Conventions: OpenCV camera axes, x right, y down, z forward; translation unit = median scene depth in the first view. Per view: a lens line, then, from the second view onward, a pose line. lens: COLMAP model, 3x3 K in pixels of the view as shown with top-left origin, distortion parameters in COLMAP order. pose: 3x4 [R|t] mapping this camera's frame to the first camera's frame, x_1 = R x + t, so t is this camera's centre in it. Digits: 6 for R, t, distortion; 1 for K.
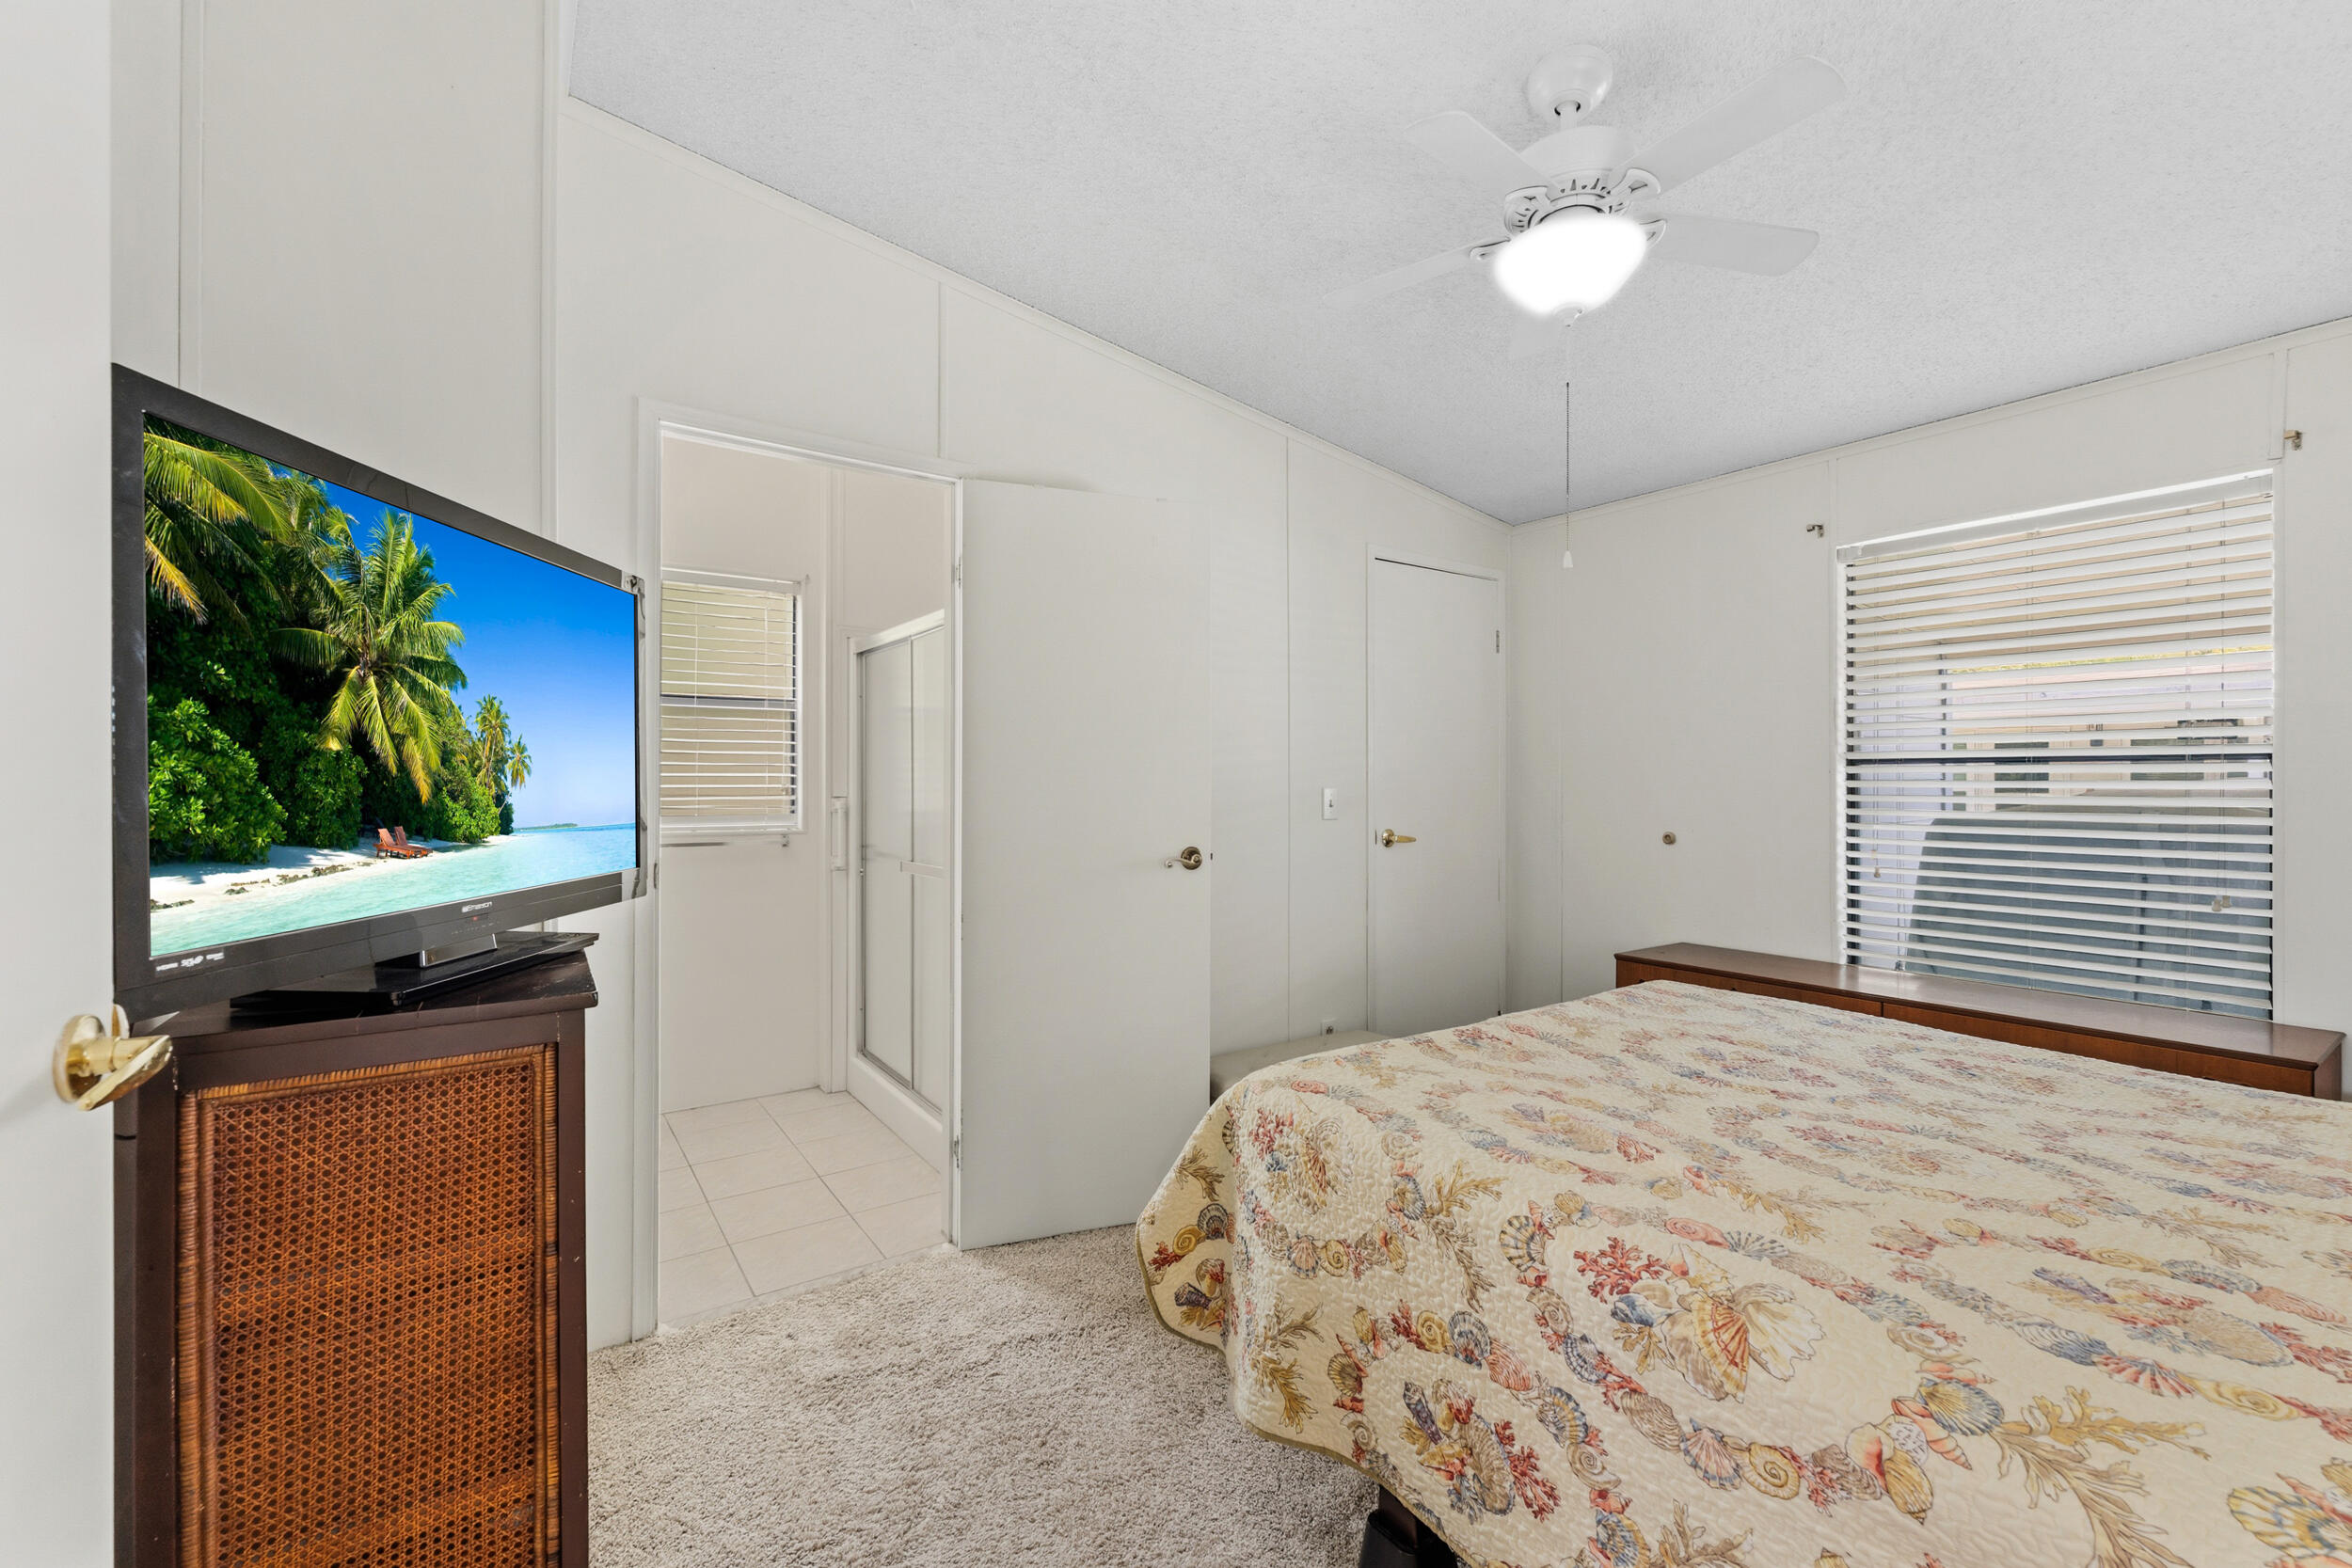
lens RADIAL K [[950.5, 0, 1186.3], [0, 950.5, 778.0], [0, 0, 1]] dist [0.006758, 0.000079]
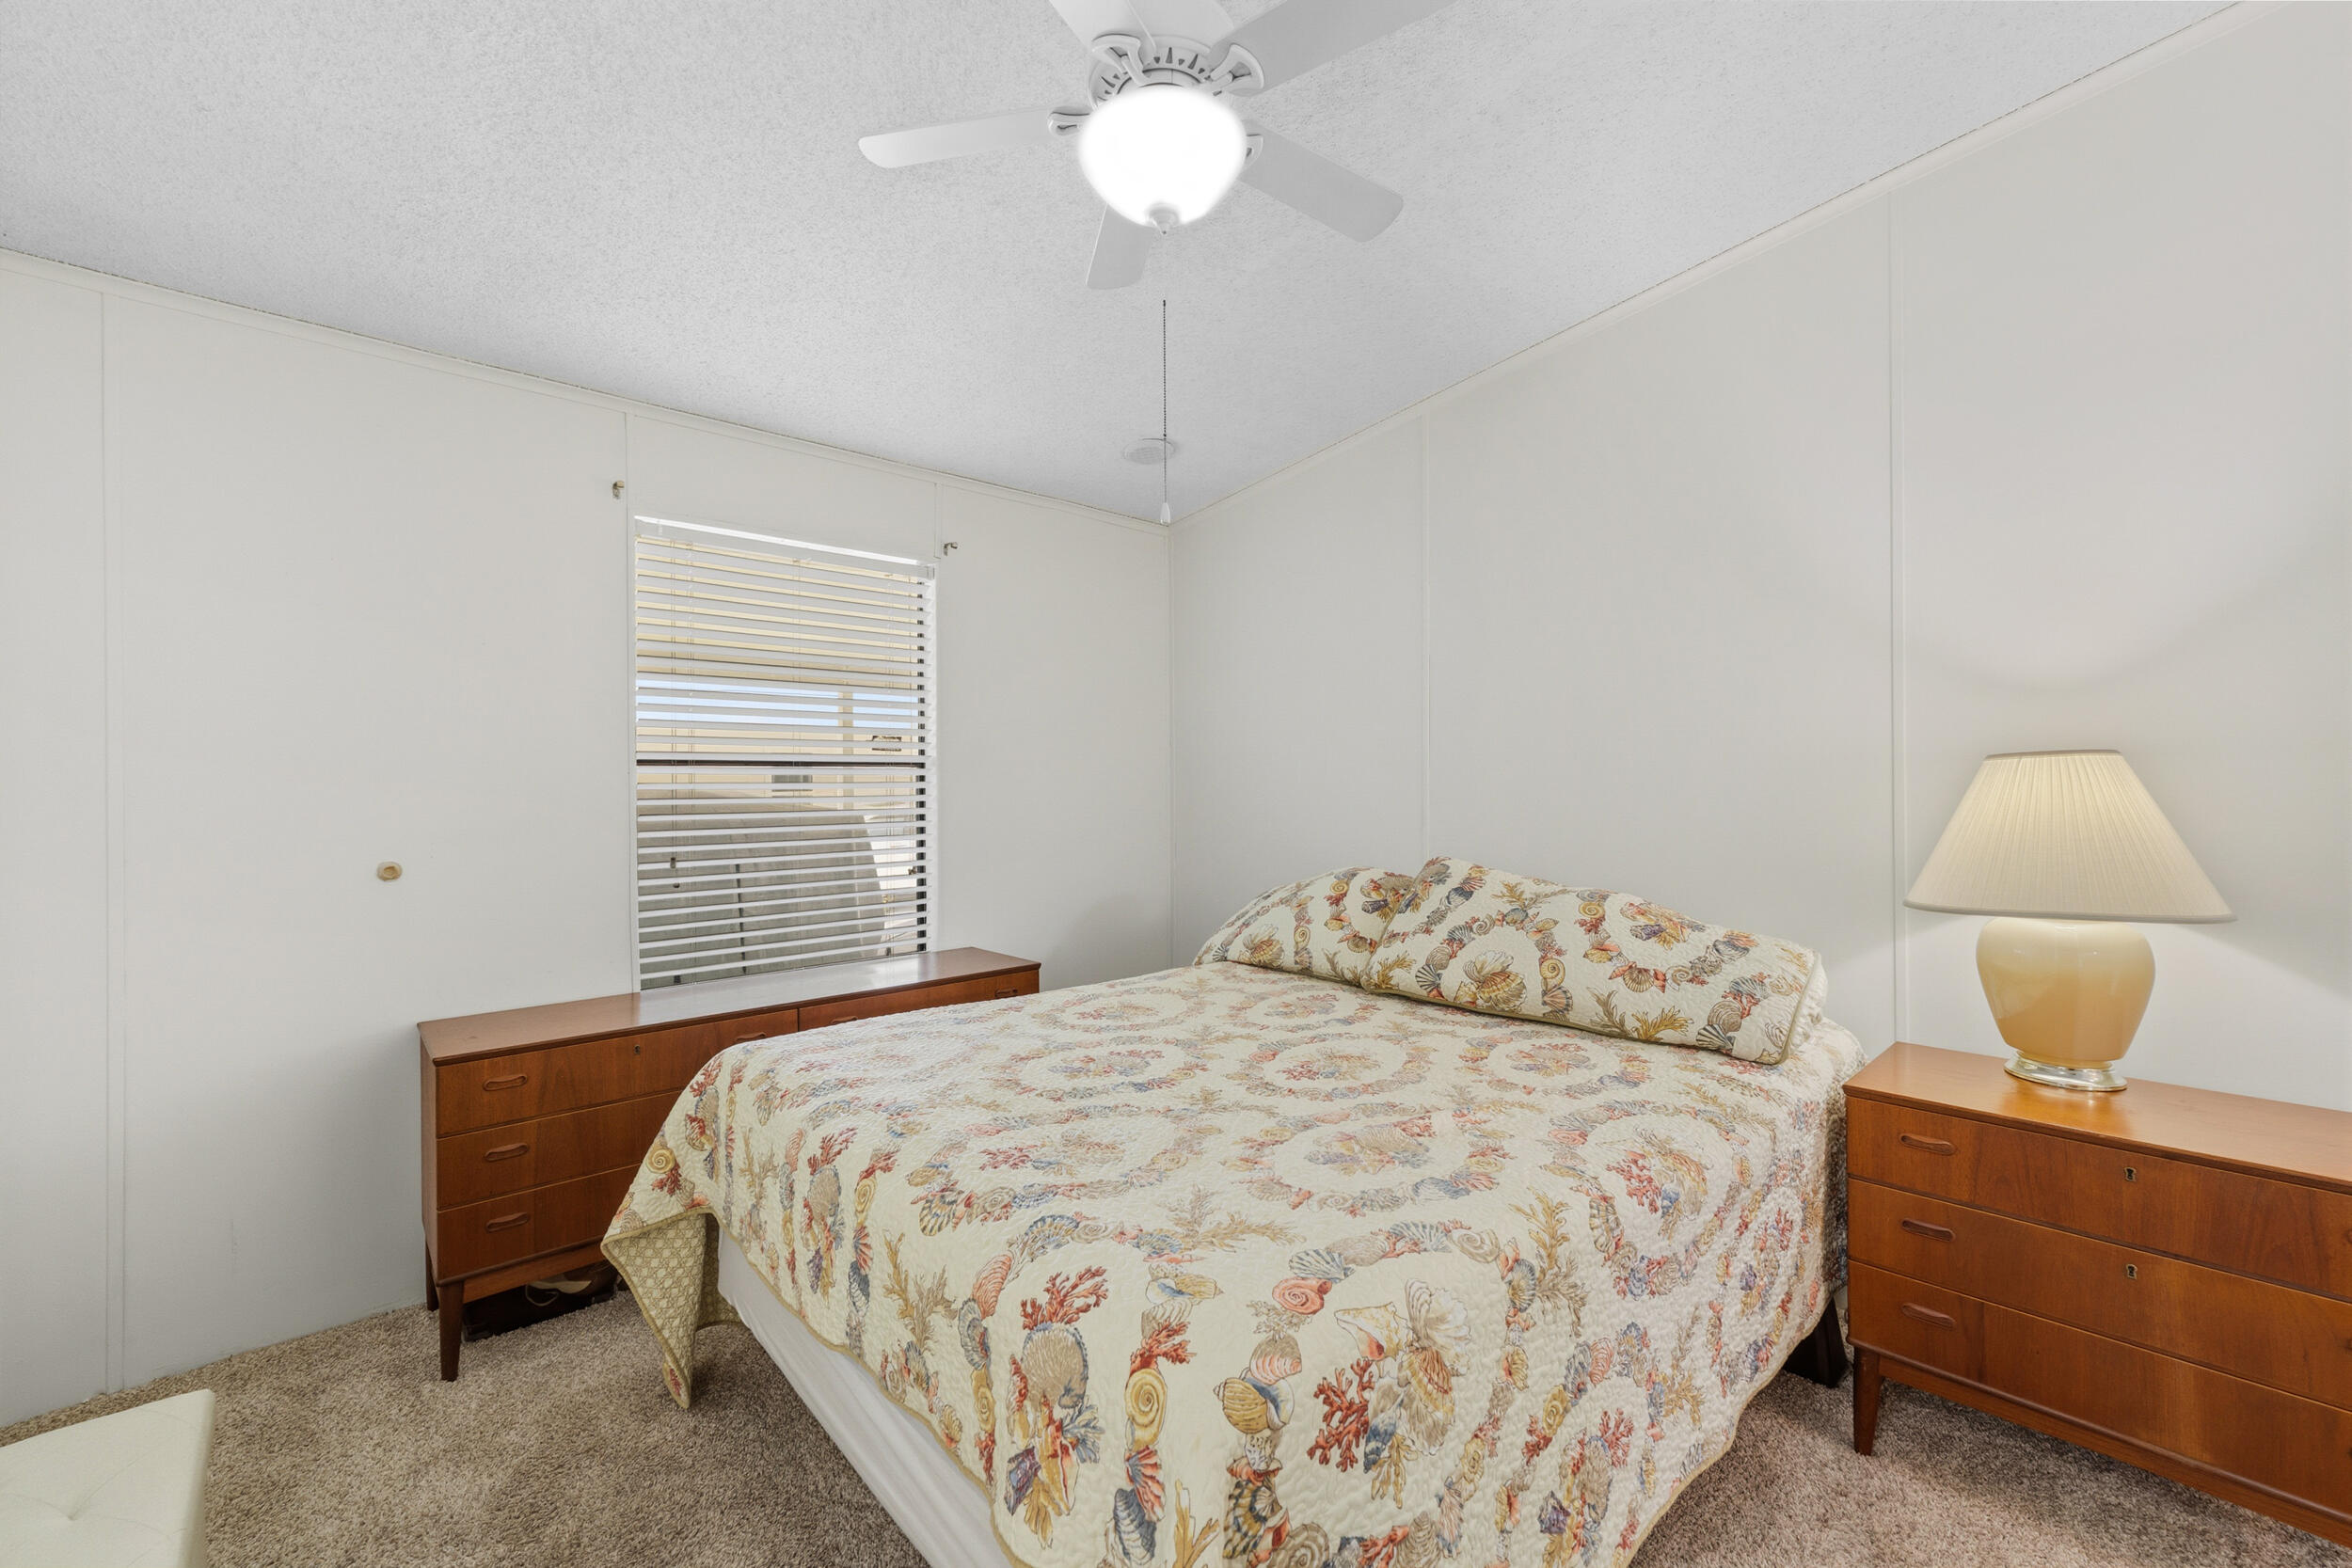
lens RADIAL K [[950.5, 0, 1192.8], [0, 950.5, 792.3], [0, 0, 1]] dist [0.006758, 0.000079]
pose [[-0.128327, 0.000303, 0.991732, -0.426302], [0.003735, 0.999993, 0.000178, 0.026183], [-0.991725, 0.003727, -0.128327, 1.152179]]
